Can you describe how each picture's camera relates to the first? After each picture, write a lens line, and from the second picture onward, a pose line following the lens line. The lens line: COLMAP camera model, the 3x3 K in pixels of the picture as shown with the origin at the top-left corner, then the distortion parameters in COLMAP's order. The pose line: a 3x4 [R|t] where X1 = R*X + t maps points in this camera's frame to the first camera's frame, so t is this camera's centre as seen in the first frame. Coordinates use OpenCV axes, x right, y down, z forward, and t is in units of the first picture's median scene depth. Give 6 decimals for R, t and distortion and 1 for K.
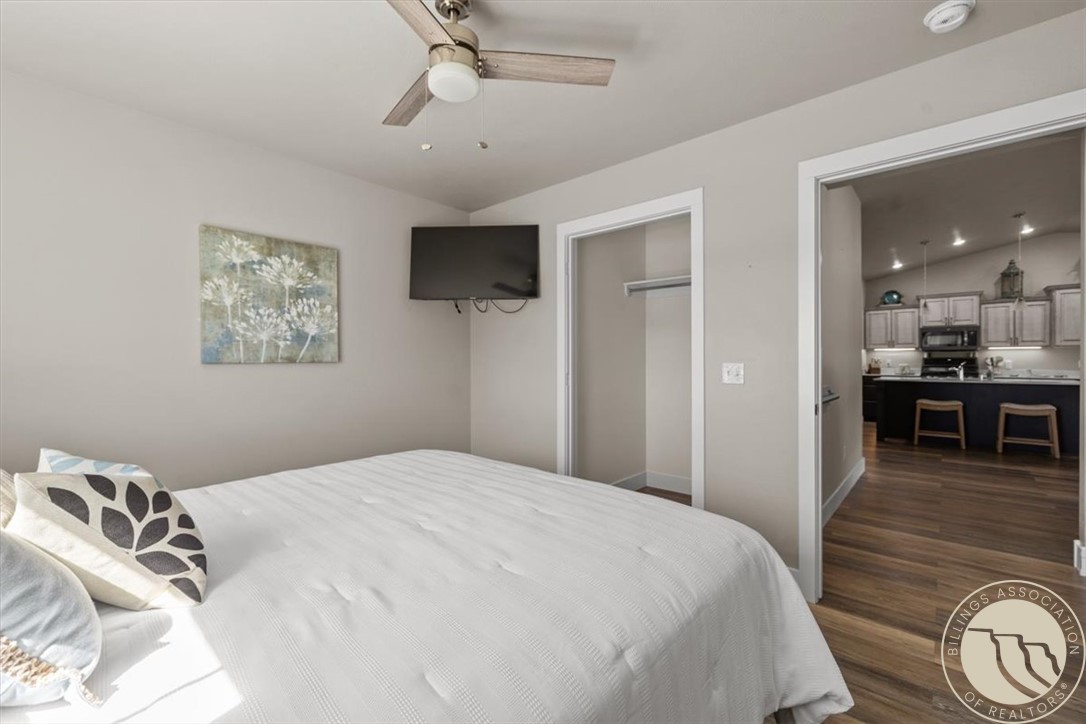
lens RADIAL K [[452.9, 0, 538.7], [0, 452.9, 360.3], [0, 0, 1]] dist [0.001077, -0.000108]
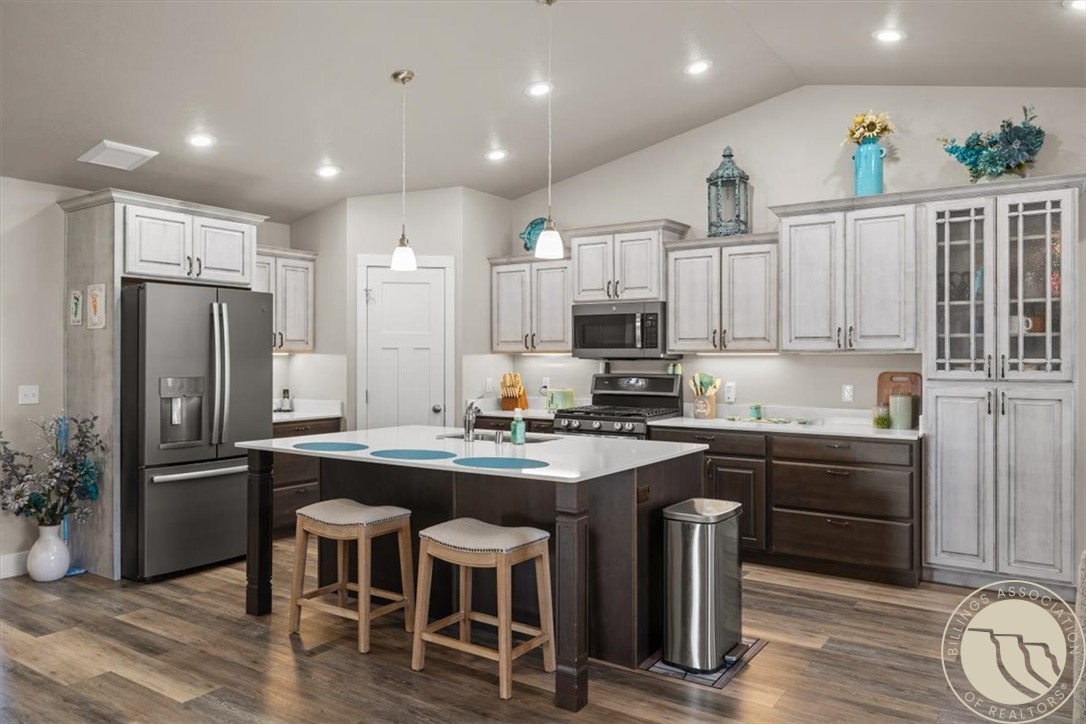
lens RADIAL K [[772.8, 0, 531.0], [0, 772.8, 354.9], [0, 0, 1]] dist [-0.001100, 0.000780]
pose [[0.990449, 0.002640, 0.137856, 0.738713], [-0.002456, 0.999996, -0.001505, -0.024214], [-0.137859, 0.001152, 0.990451, 0.297492]]
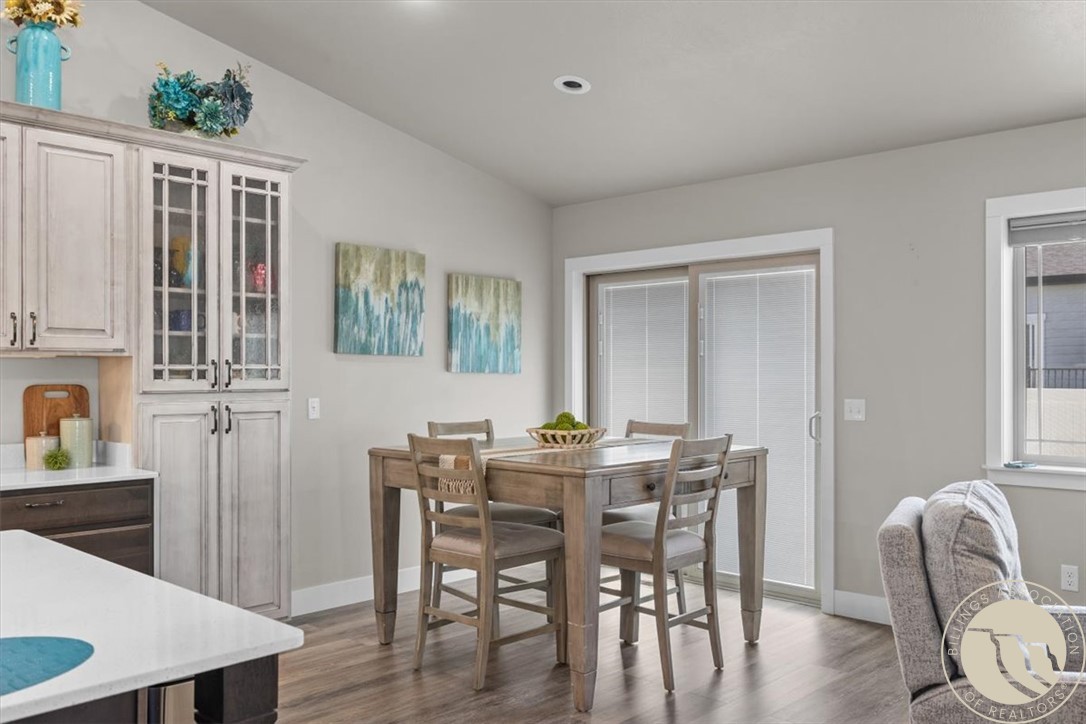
lens RADIAL K [[905.5, 0, 529.8], [0, 905.5, 371.9], [0, 0, 1]] dist [-0.003204, 0.003772]
pose [[0.036264, 0.002413, 0.999339, 0.632900], [0.000231, 0.999997, -0.002423, -0.017359], [-0.999342, 0.000319, 0.036264, 0.606980]]
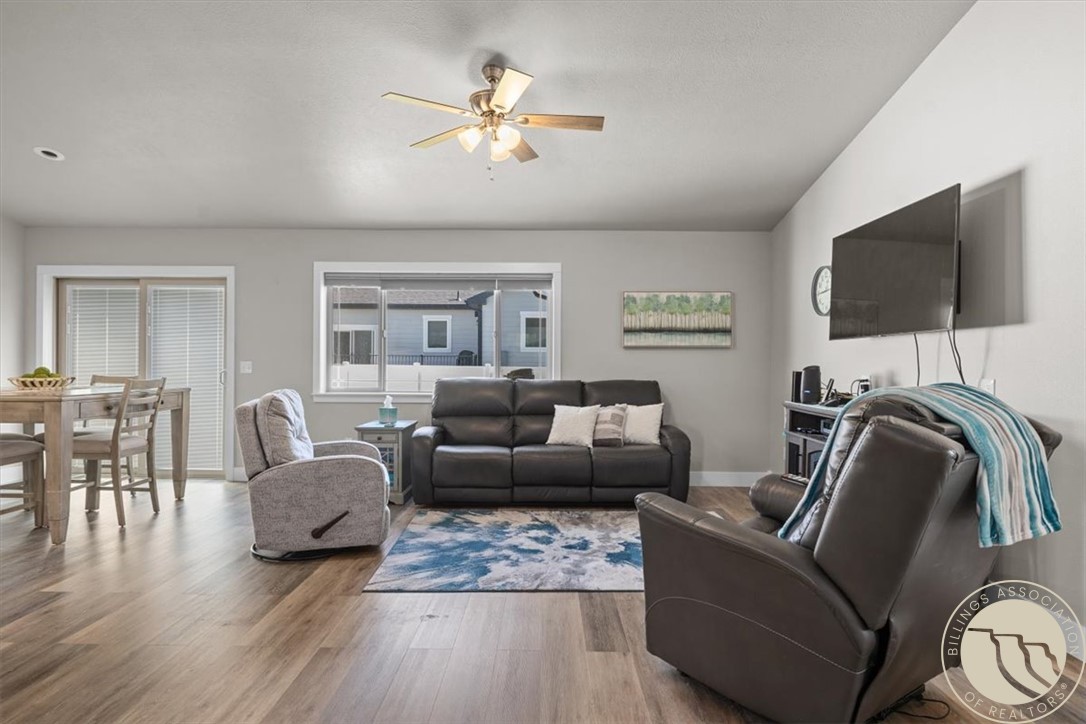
lens RADIAL K [[592.6, 0, 537.1], [0, 592.6, 362.3], [0, 0, 1]] dist [0.000056, -0.000322]
pose [[-0.660092, -0.003756, 0.751175, 0.463649], [-0.006994, 0.999975, -0.001146, -0.000898], [-0.751152, -0.006010, -0.660102, 0.623300]]
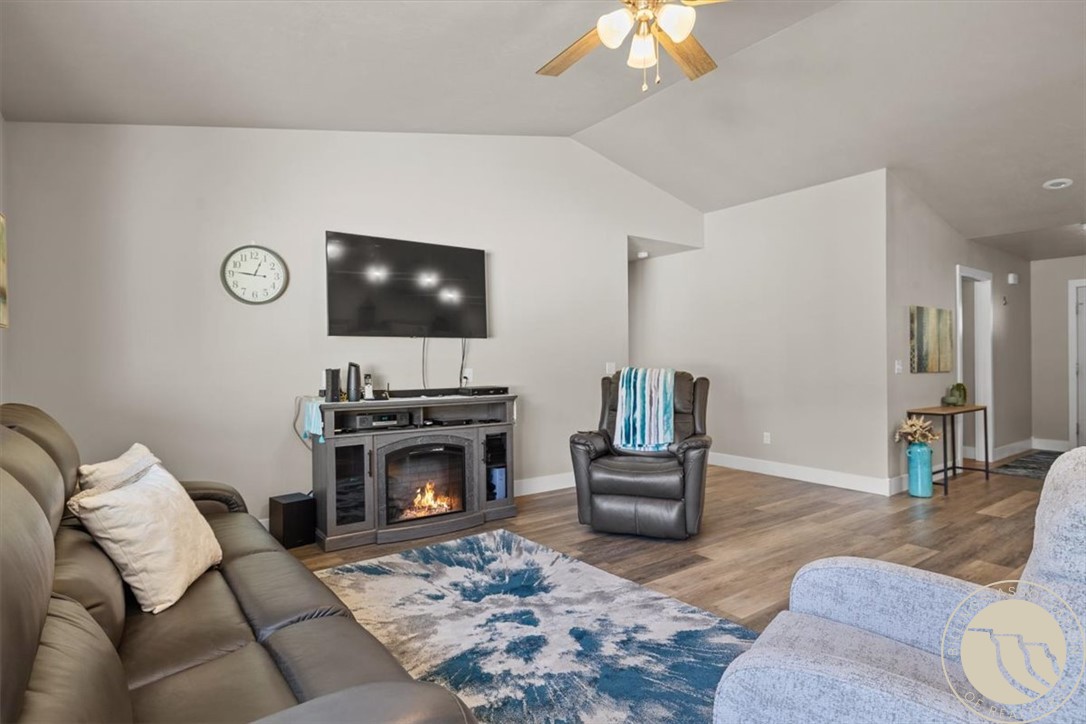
lens RADIAL K [[565.4, 0, 534.3], [0, 565.4, 358.6], [0, 0, 1]] dist [0.000668, 0.000200]
pose [[-0.208046, -0.001328, -0.978118, 1.116544], [0.003270, 0.999993, -0.002053, -0.001834], [0.978114, -0.003626, -0.208040, 0.358174]]
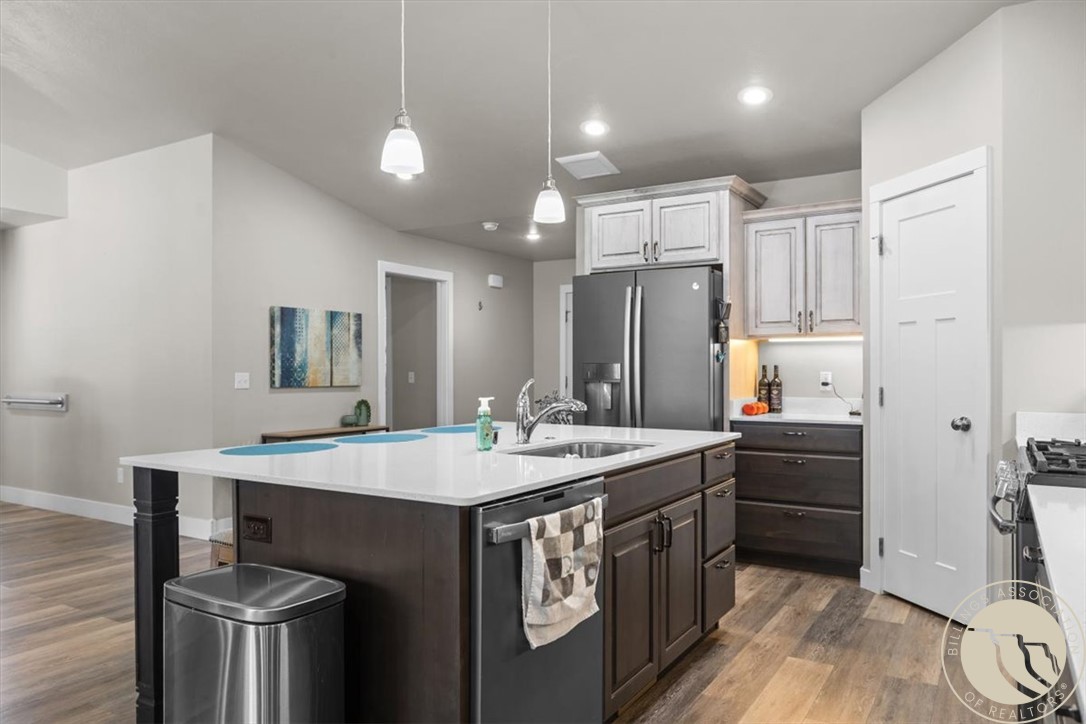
lens RADIAL K [[757.6, 0, 533.2], [0, 757.6, 372.2], [0, 0, 1]] dist [-0.001675, -0.000053]
pose [[0.176849, 0.002744, -0.984234, 1.136910], [0.001314, 0.999995, 0.003024, -0.002026], [0.984237, -0.001829, 0.176844, 0.766820]]
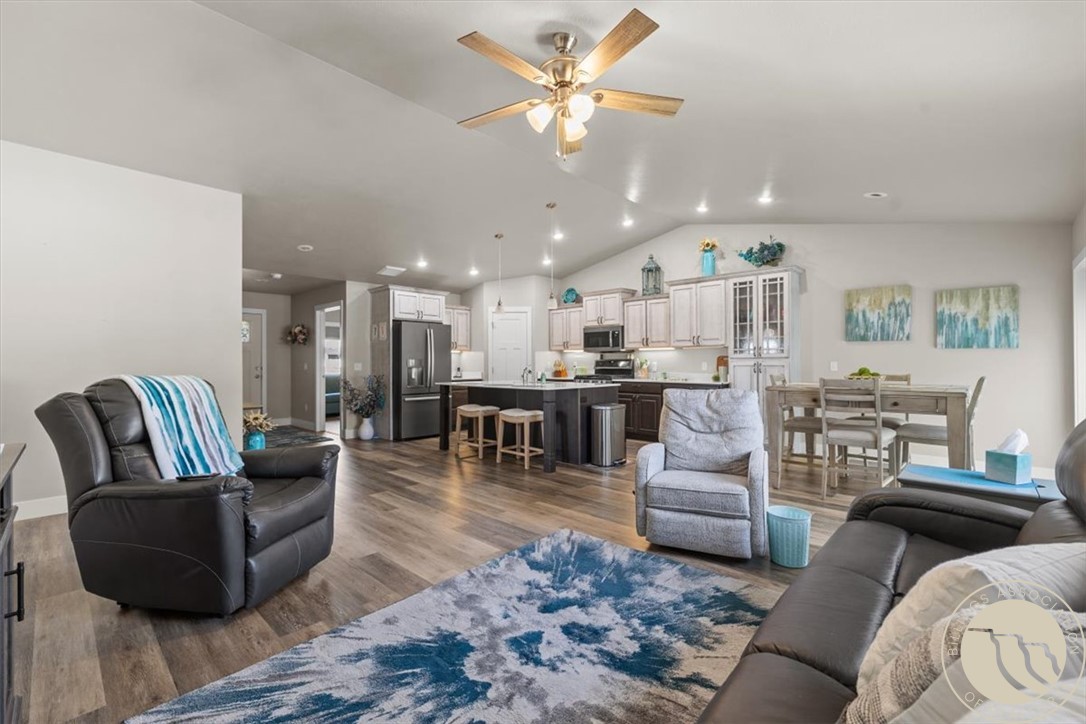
lens RADIAL K [[467.7, 0, 537.3], [0, 467.7, 359.6], [0, 0, 1]] dist [0.002153, -0.000031]
pose [[0.999601, -0.002605, -0.028114, 0.812810], [0.002479, 0.999987, -0.004536, -0.001950], [0.028125, 0.004464, 0.999594, 0.035552]]
